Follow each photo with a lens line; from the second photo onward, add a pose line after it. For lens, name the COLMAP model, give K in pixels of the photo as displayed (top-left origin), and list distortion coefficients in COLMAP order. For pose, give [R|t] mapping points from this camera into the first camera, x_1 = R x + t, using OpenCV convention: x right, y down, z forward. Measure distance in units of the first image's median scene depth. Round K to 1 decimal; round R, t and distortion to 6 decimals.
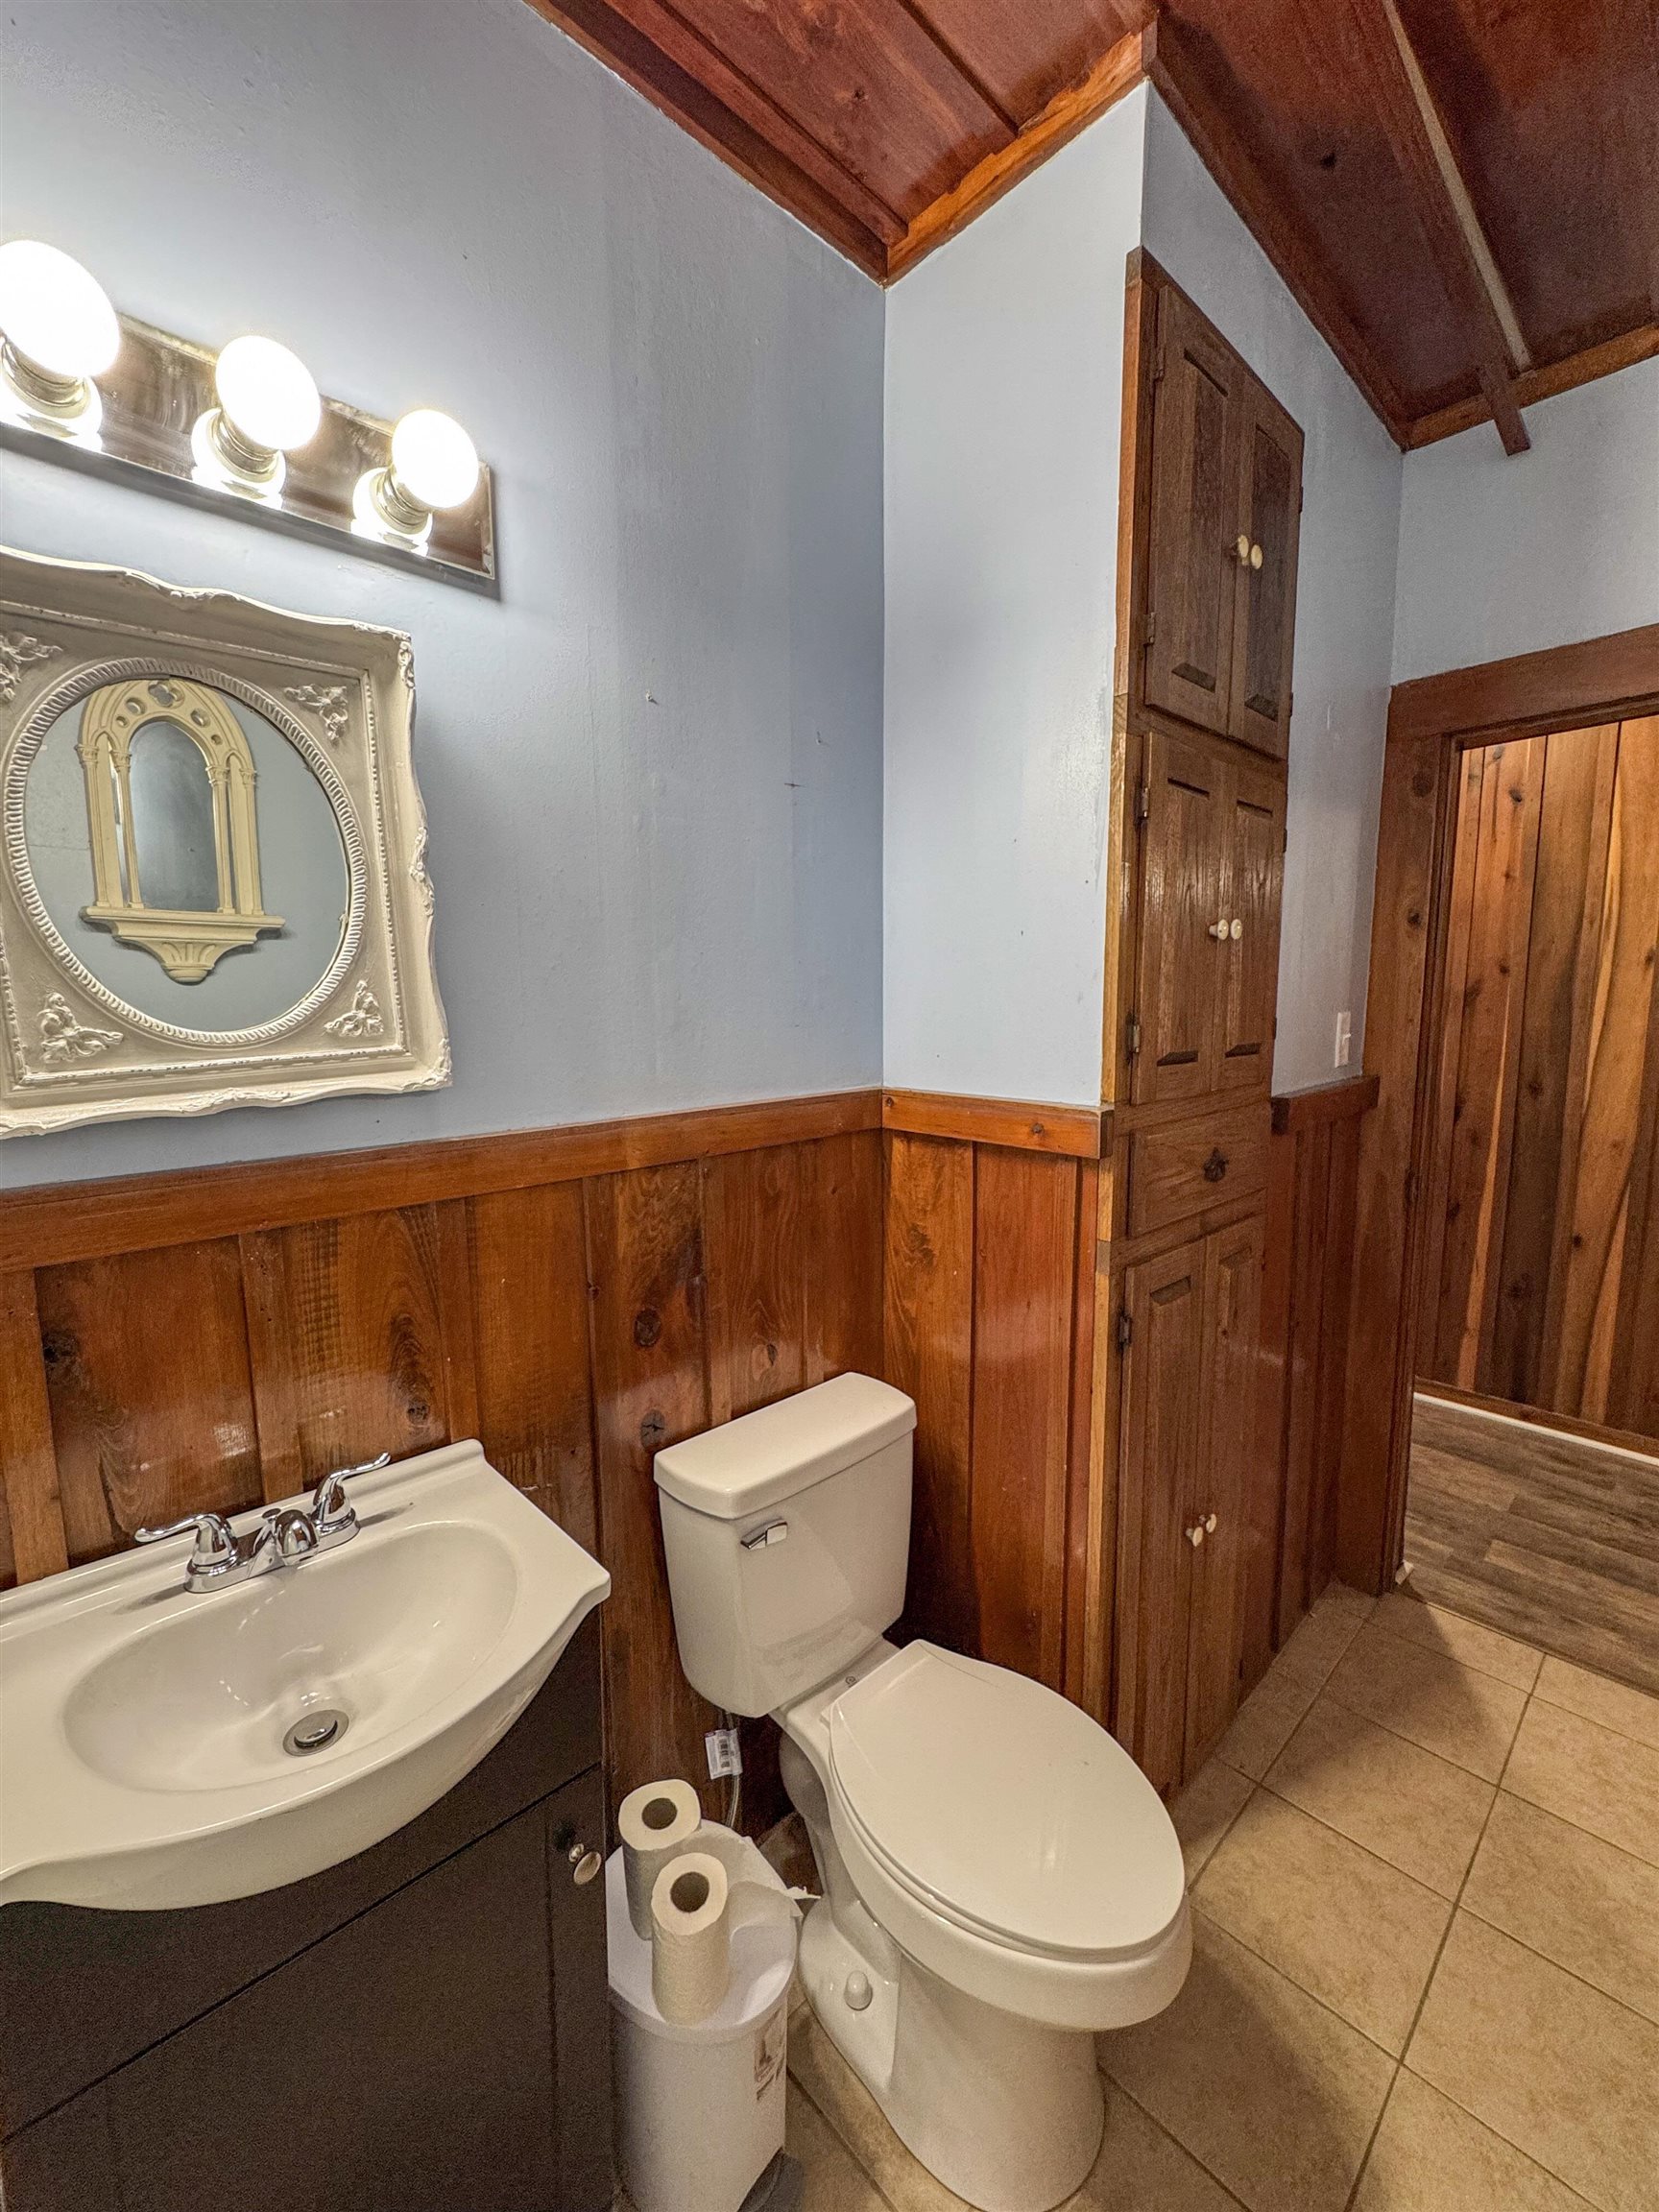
lens RADIAL K [[885.7, 0, 829.0], [0, 885.7, 1106.4], [0, 0, 1]] dist [0.000002, 0.000008]
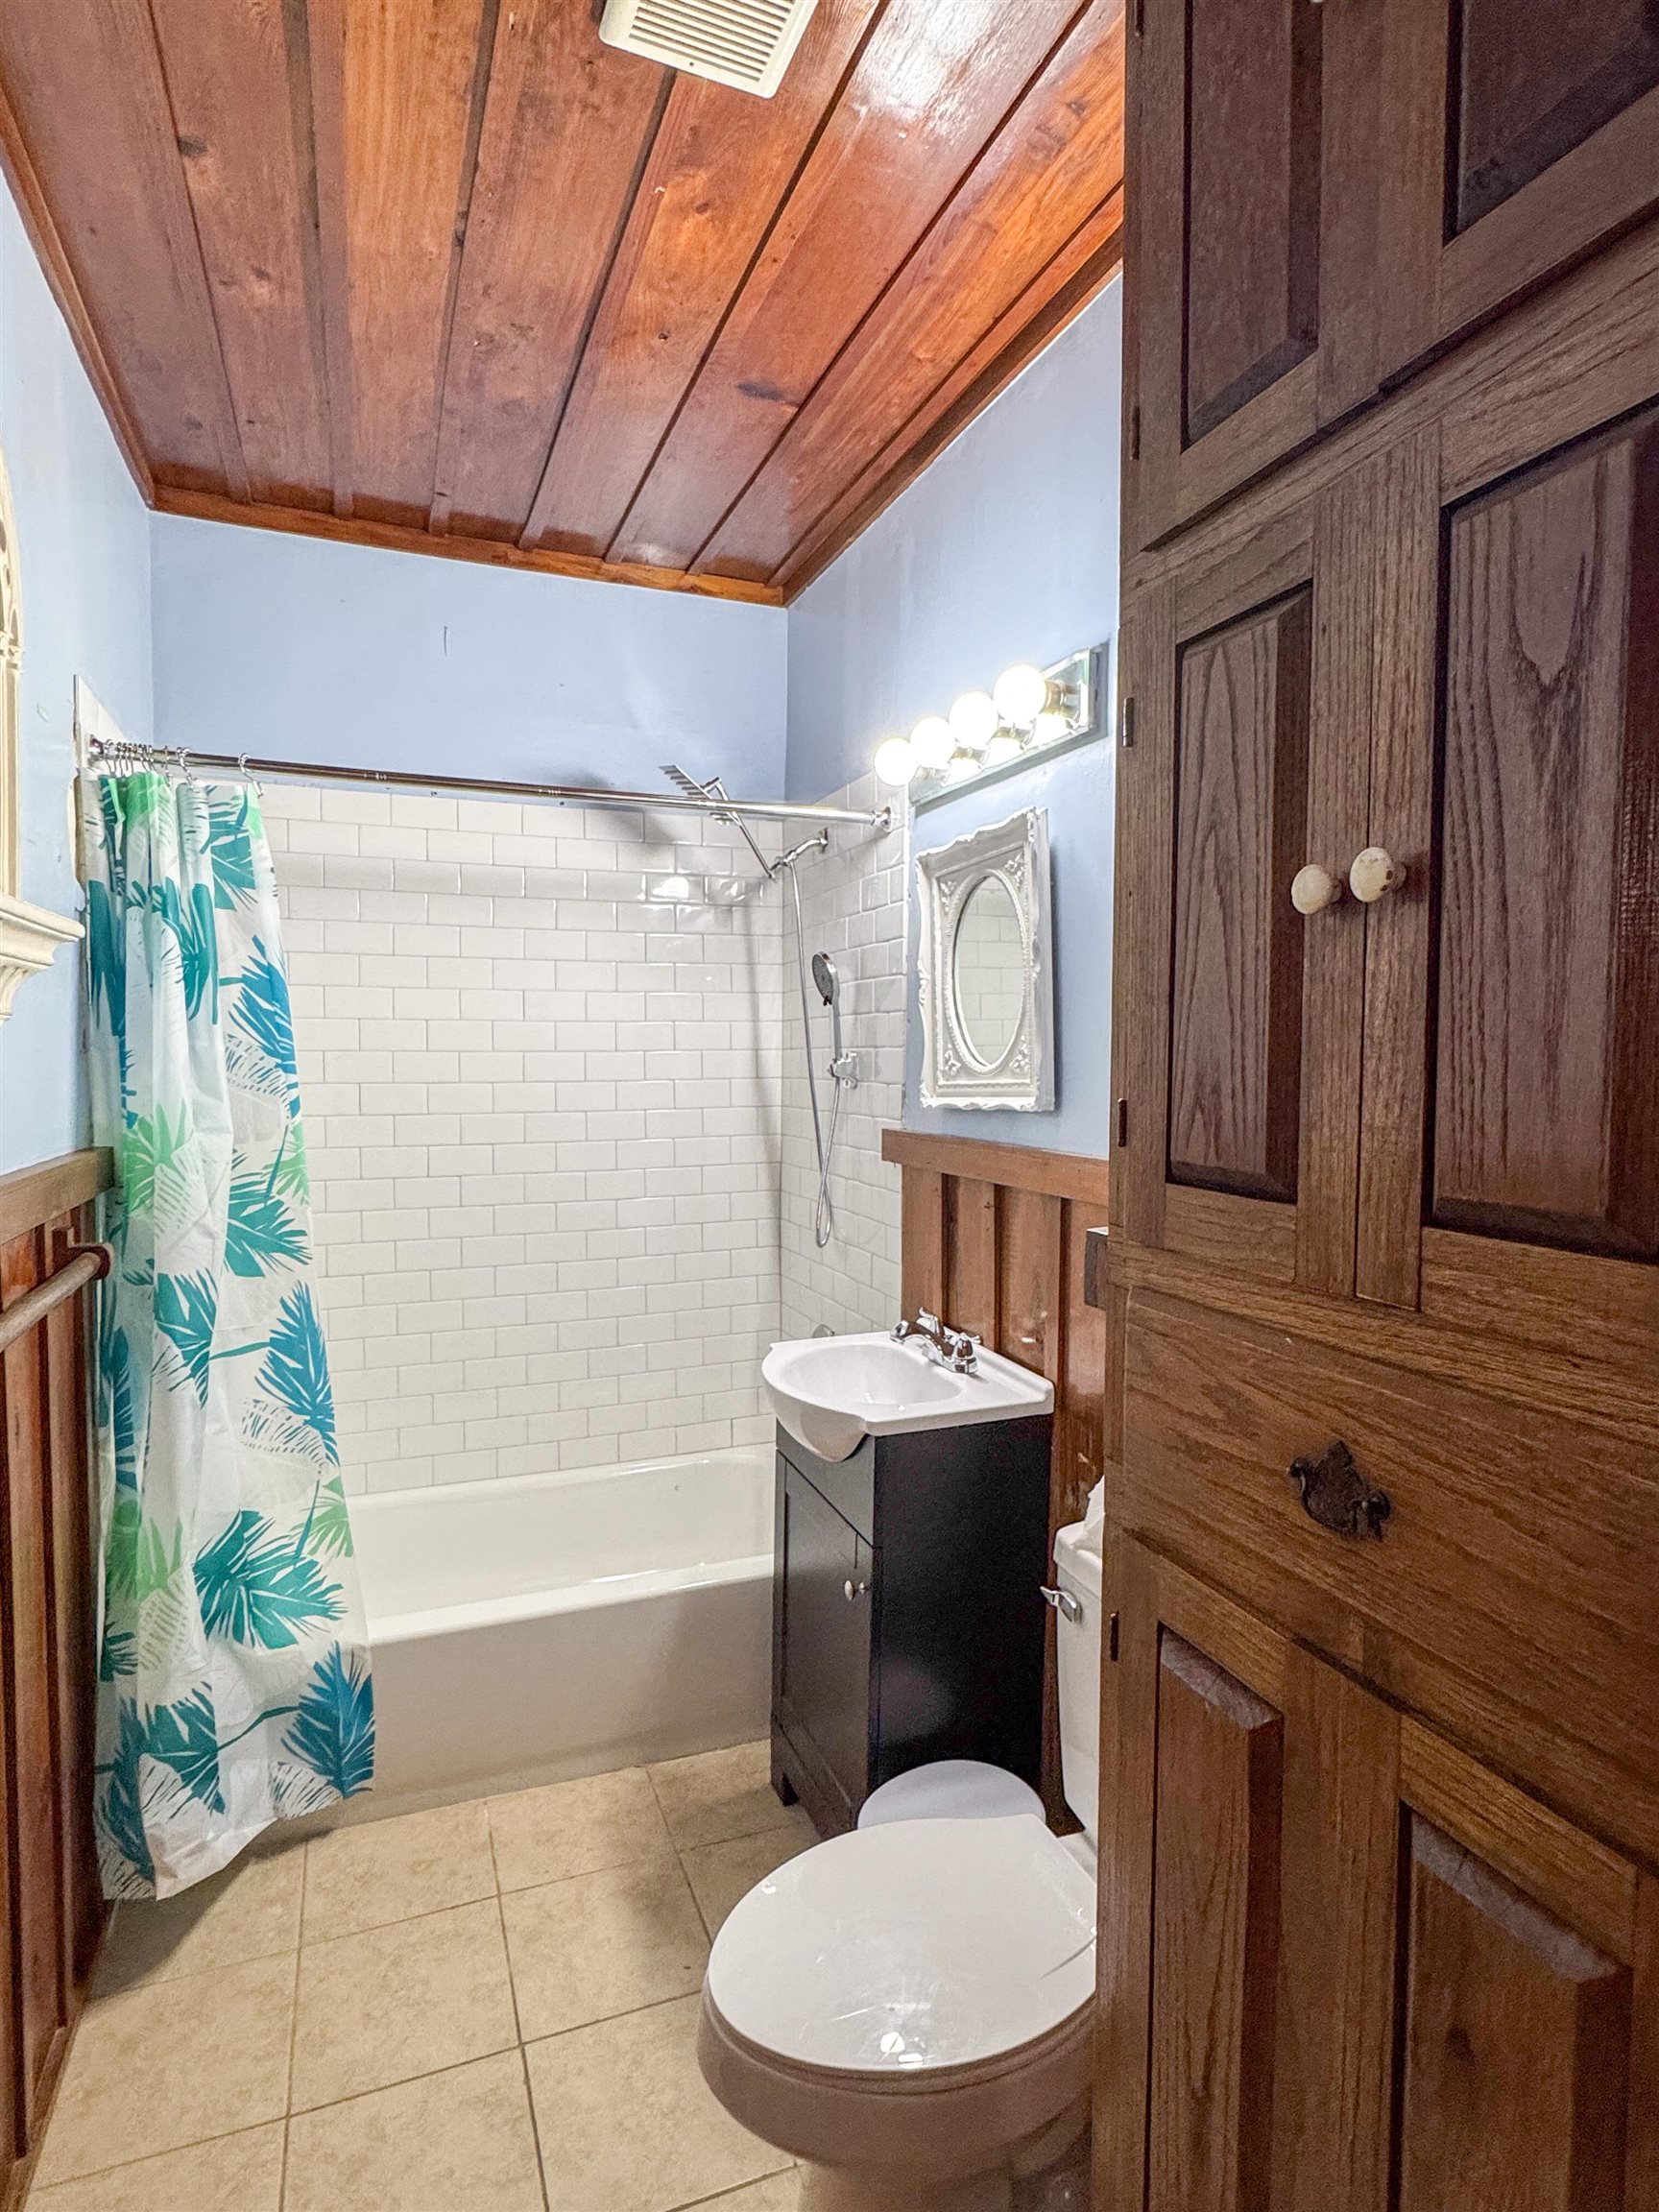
lens RADIAL K [[1152.0, 0, 832.2], [0, 1152.0, 1097.9], [0, 0, 1]] dist [-0.005212, 0.002786]
pose [[-0.366171, 0.050450, -0.929179, 1.533706], [-0.109672, 0.989230, 0.096930, -0.203016], [0.924062, 0.137398, -0.356695, 1.494407]]
